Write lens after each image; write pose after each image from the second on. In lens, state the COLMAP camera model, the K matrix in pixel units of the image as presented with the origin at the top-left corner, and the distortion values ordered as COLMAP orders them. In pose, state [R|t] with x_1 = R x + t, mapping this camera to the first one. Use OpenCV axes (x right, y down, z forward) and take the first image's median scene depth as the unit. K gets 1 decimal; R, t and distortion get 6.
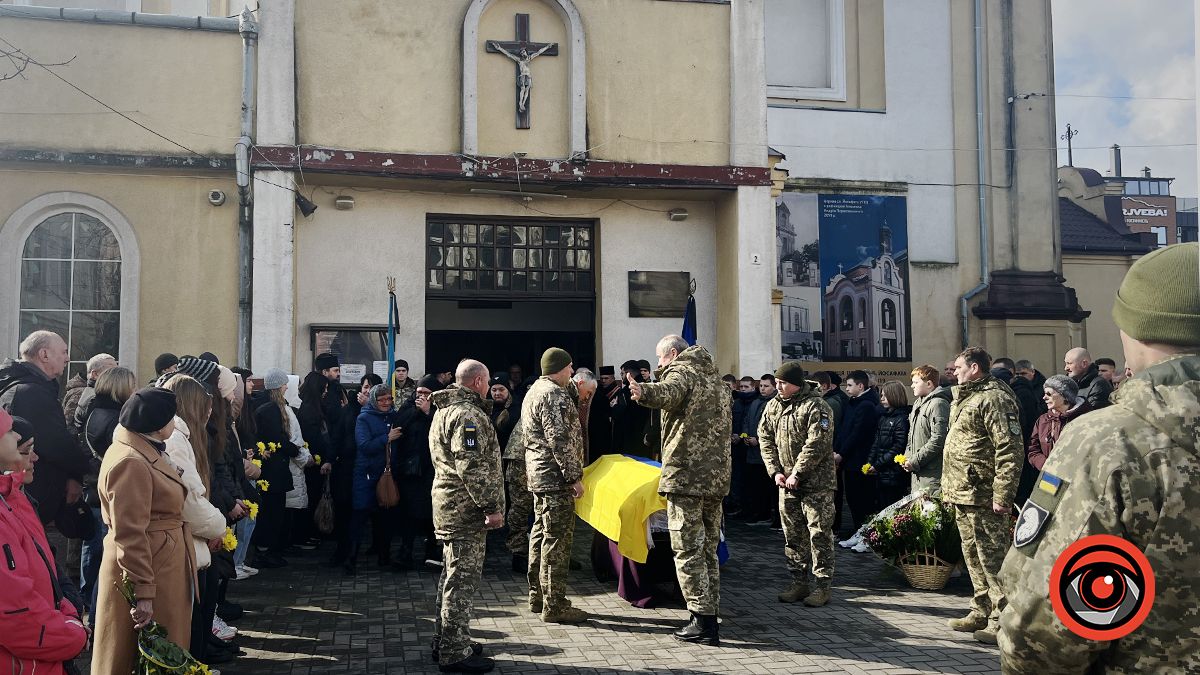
lens RADIAL K [[999.2, 0, 599.1], [0, 999.2, 318.7], [0, 0, 1]] dist [0.028238, -0.002101]
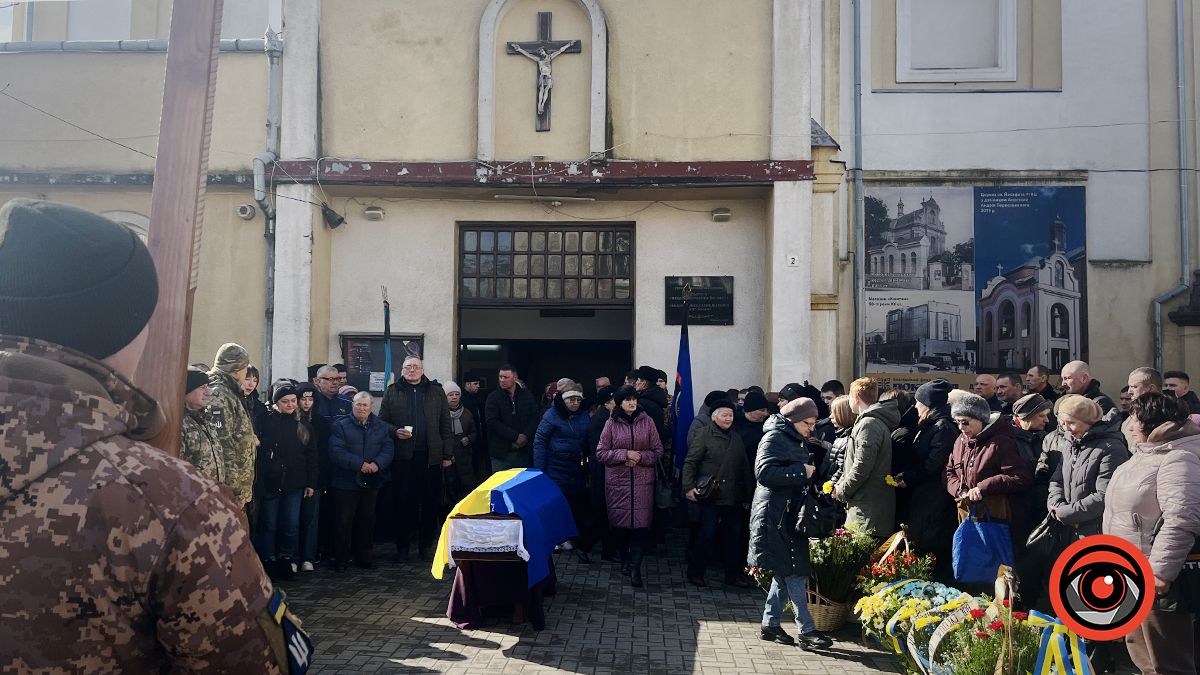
lens RADIAL K [[1018.6, 0, 564.5], [0, 1018.6, 343.4], [0, 0, 1]] dist [0.026084, -0.012002]
pose [[0.969687, 0.000471, -0.244352, 0.177960], [0.003242, 0.999885, 0.014792, 0.001412], [0.244331, -0.015136, 0.969574, 0.041363]]
